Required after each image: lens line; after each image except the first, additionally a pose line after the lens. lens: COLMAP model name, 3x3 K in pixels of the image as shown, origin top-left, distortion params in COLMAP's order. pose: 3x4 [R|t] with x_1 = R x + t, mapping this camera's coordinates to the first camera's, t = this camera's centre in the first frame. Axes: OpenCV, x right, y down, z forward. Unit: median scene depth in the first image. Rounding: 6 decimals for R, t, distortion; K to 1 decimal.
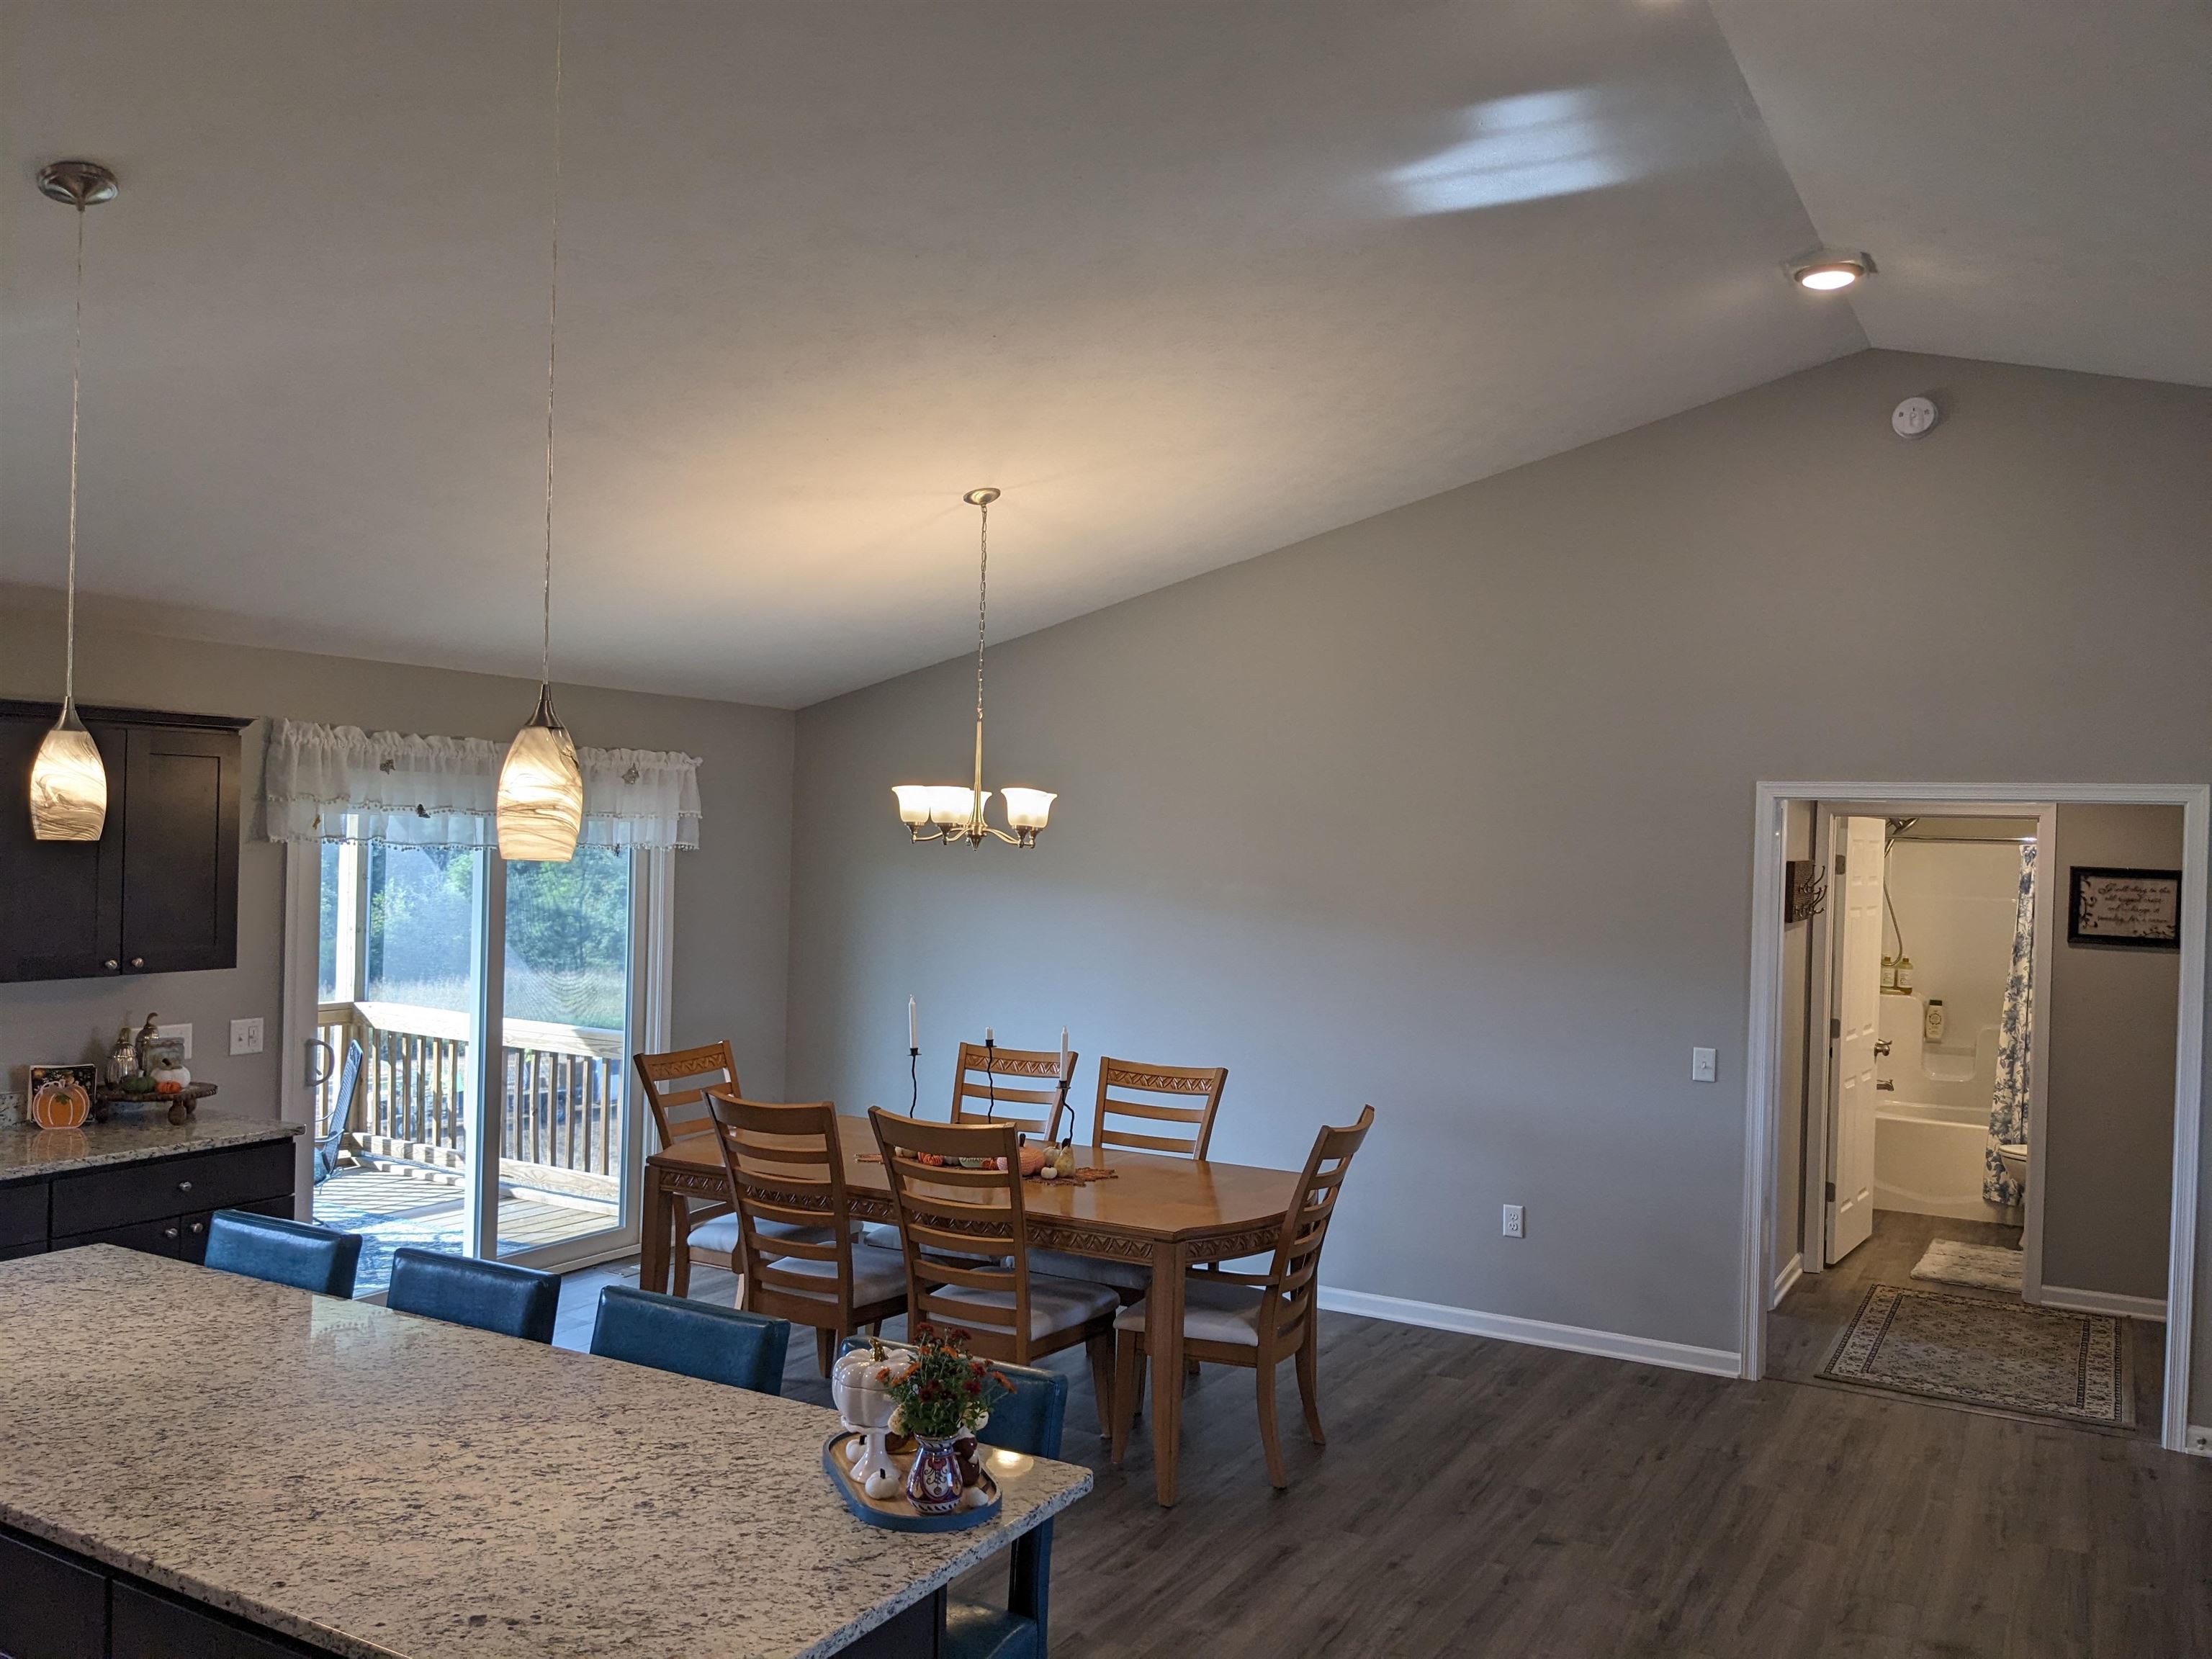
lens RADIAL K [[1744.8, 0, 1092.7], [0, 1744.8, 851.3], [0, 0, 1]] dist [0.053345, -0.085025]
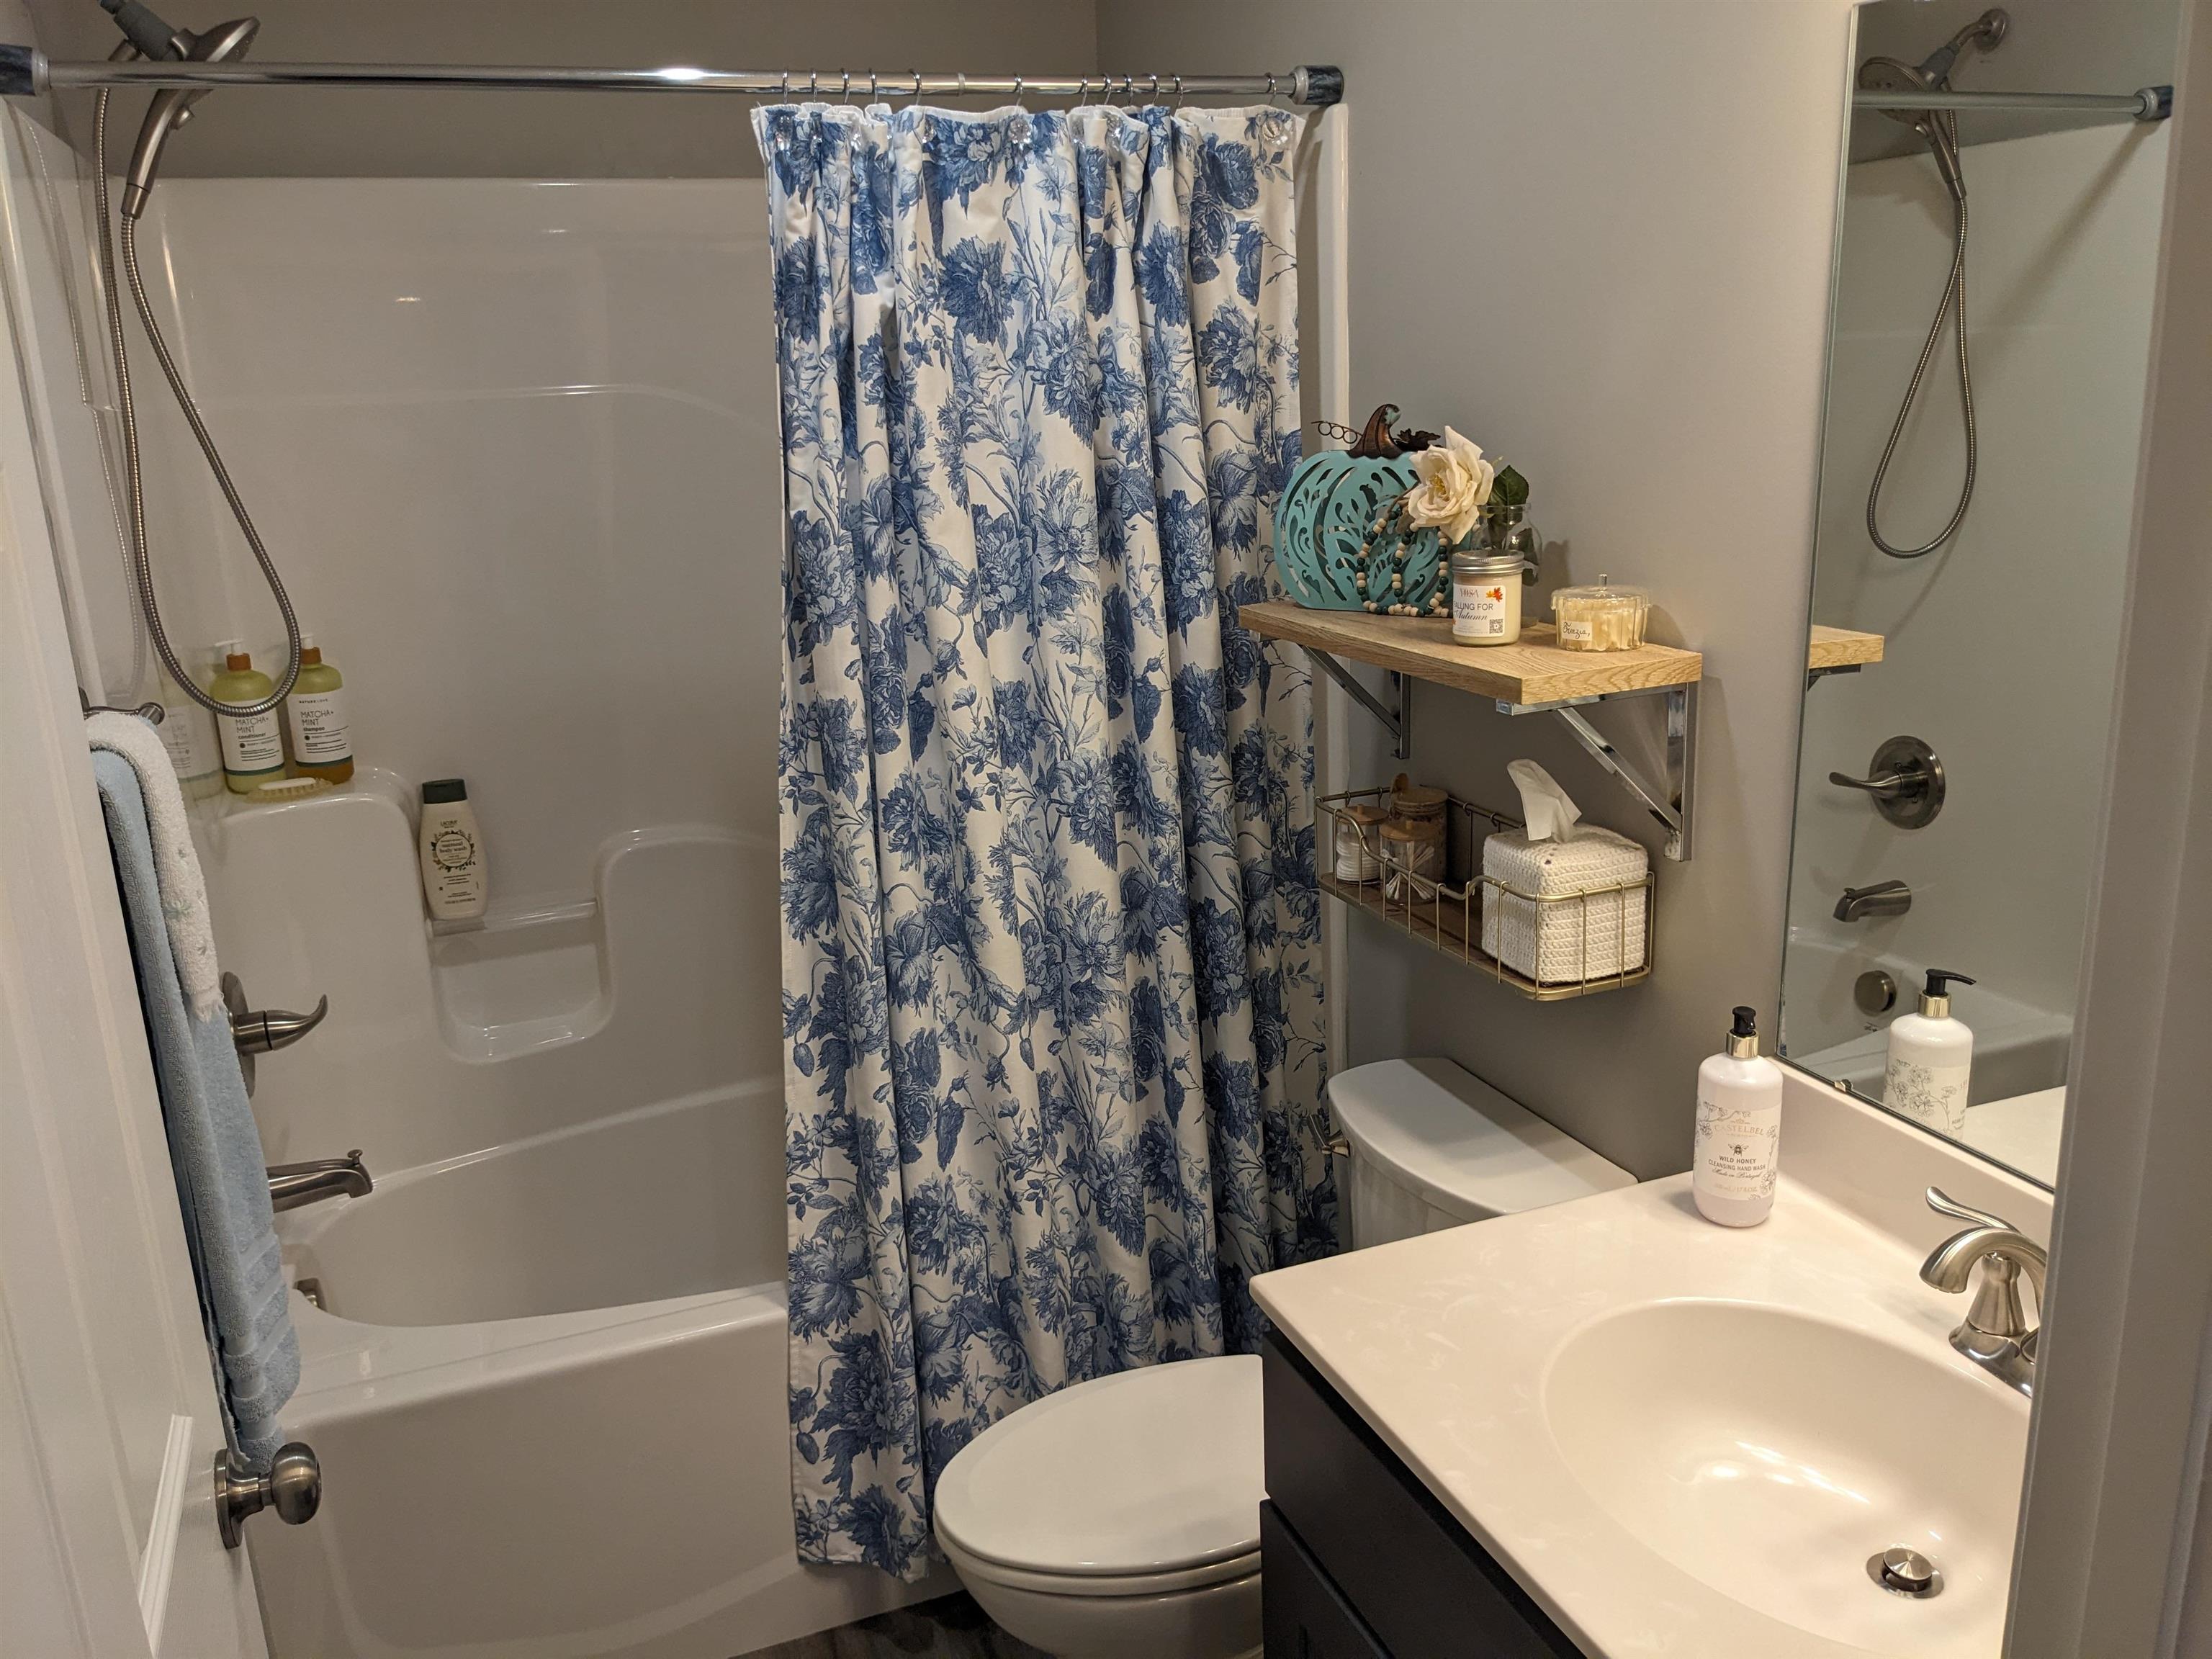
lens RADIAL K [[1772.4, 0, 1106.0], [0, 1772.4, 829.5], [0, 0, 1]] dist [0.048529, -0.088936]
pose [[0.618707, -0.255828, 0.742801, 0.372123], [0.064129, 0.958785, 0.276799, 0.023904], [-0.783000, -0.123623, 0.609613, 0.830733]]
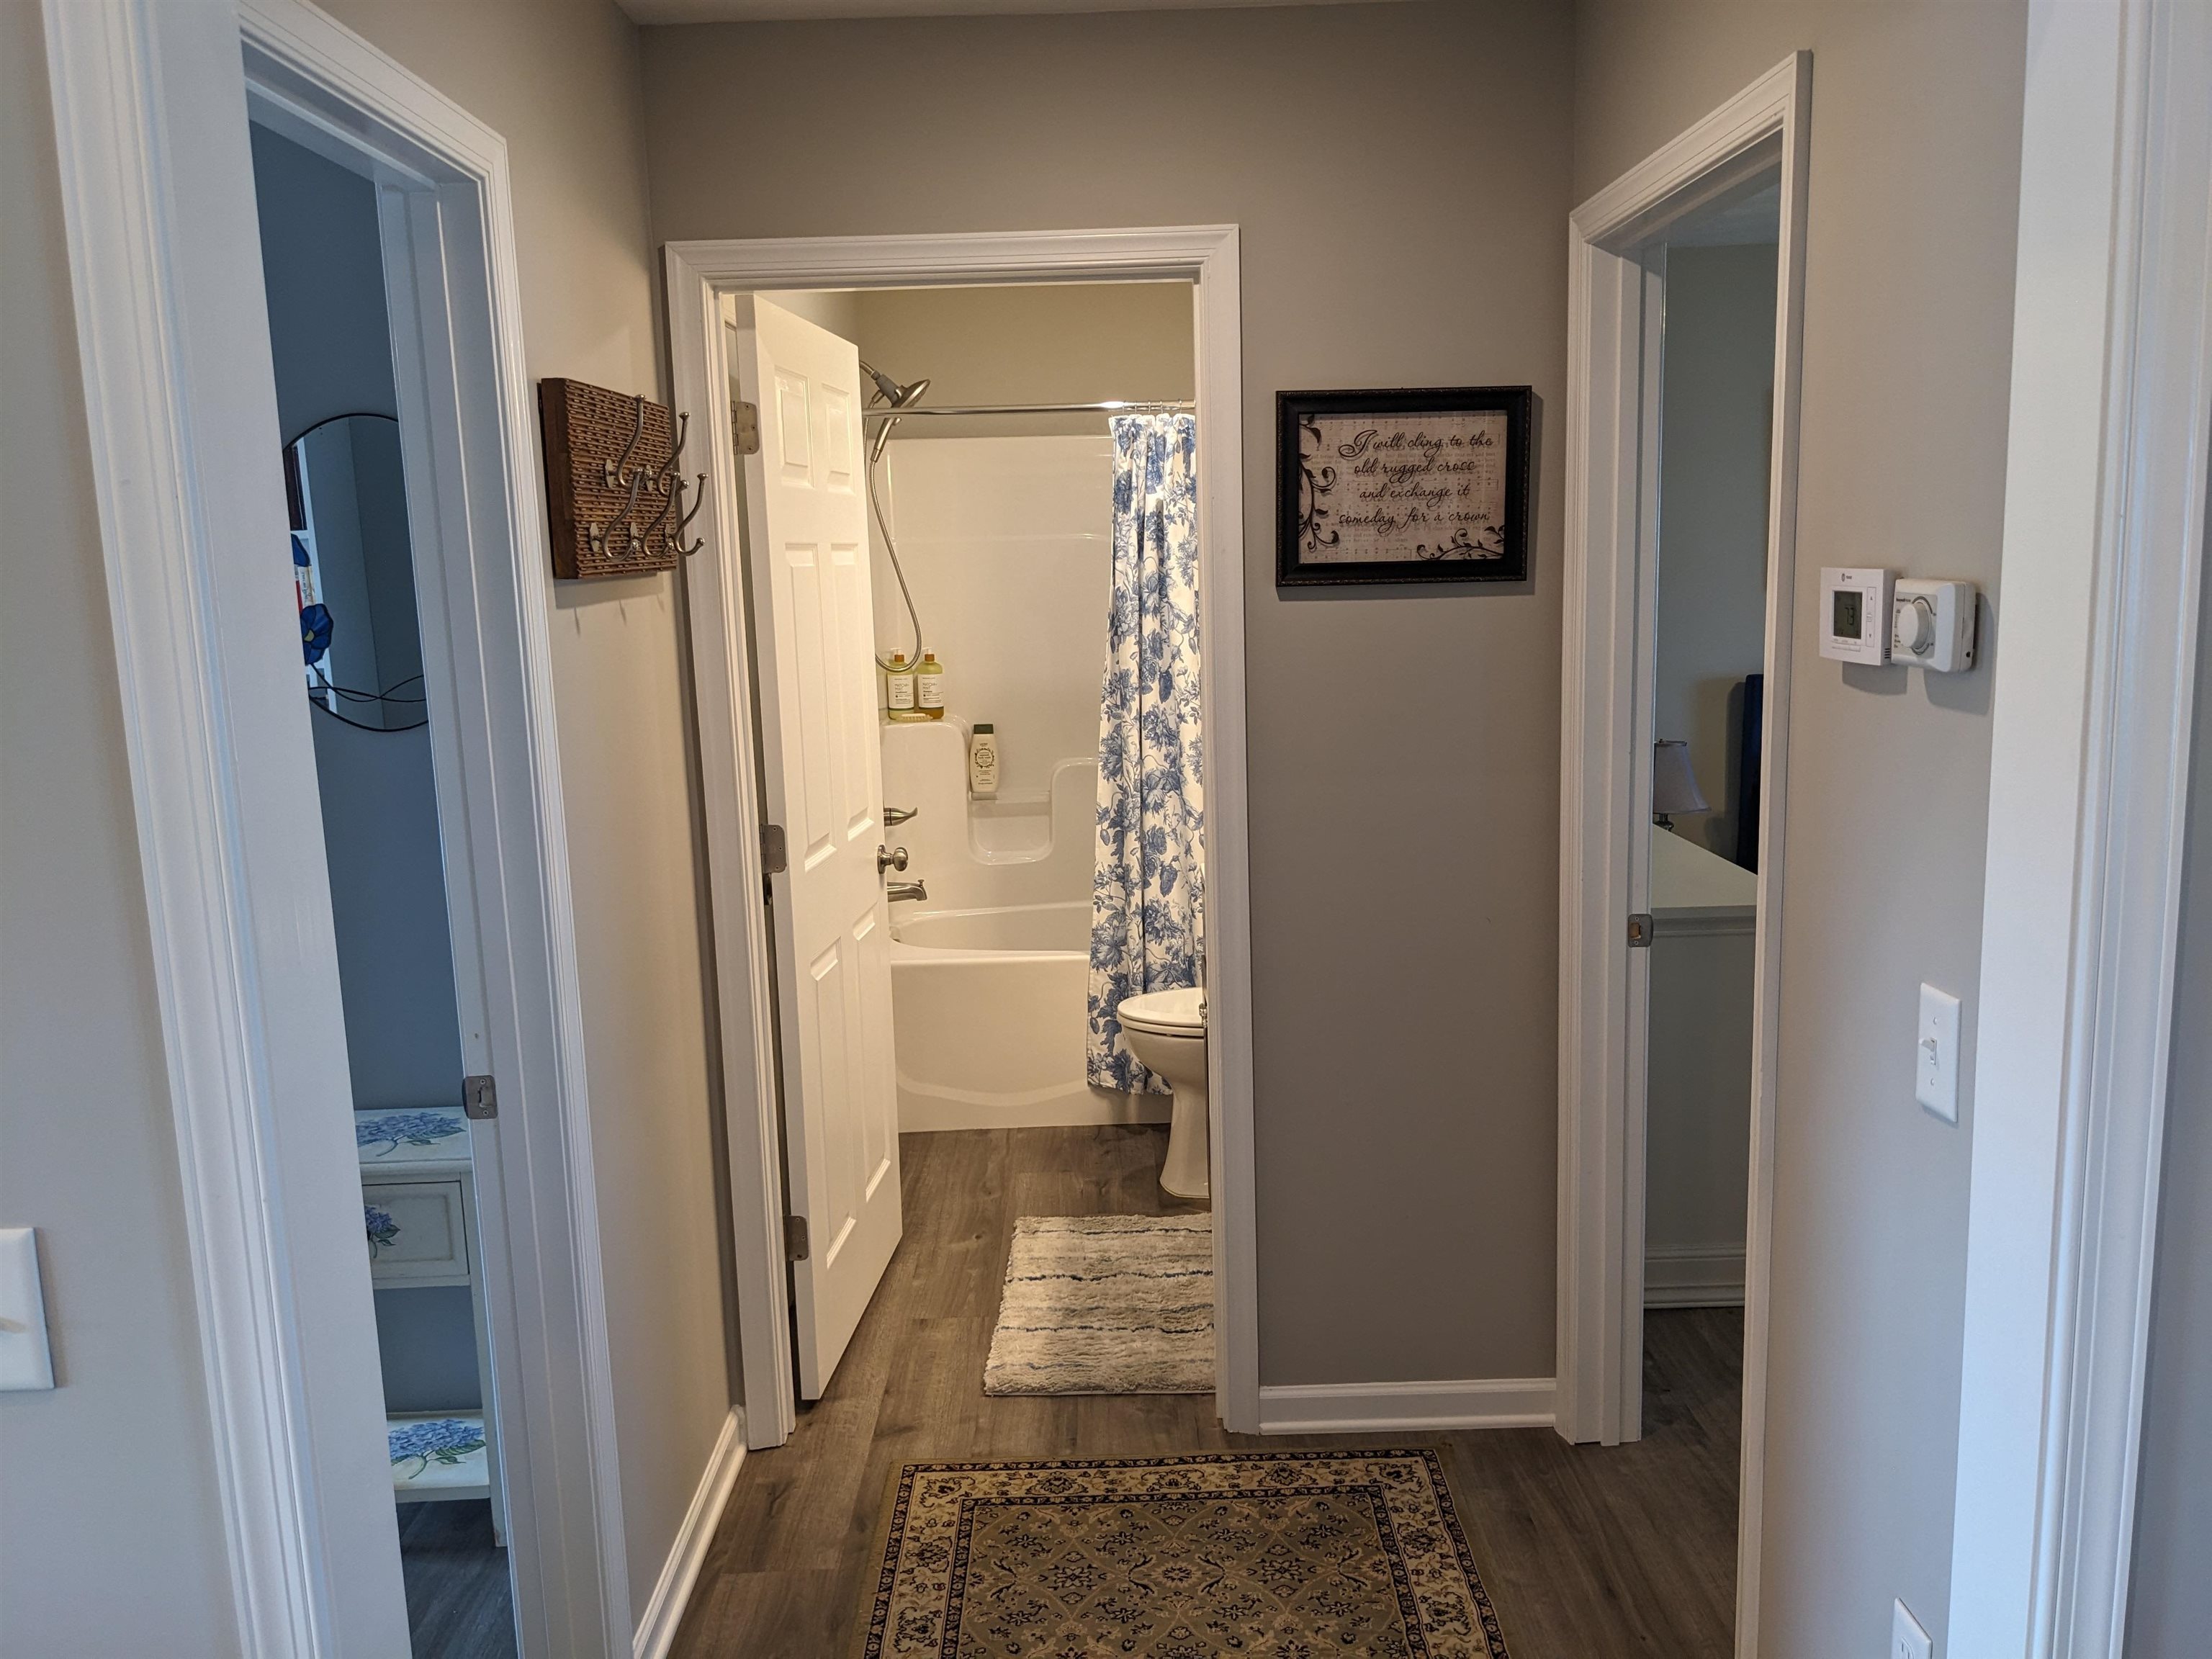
lens RADIAL K [[1750.5, 0, 1106.0], [0, 1750.5, 829.5], [0, 0, 1]] dist [0.069584, -0.111088]
pose [[0.861456, -0.133003, 0.490105, 0.259312], [0.059364, 0.984851, 0.162922, 0.031789], [-0.504350, -0.111256, 0.856302, 0.549657]]
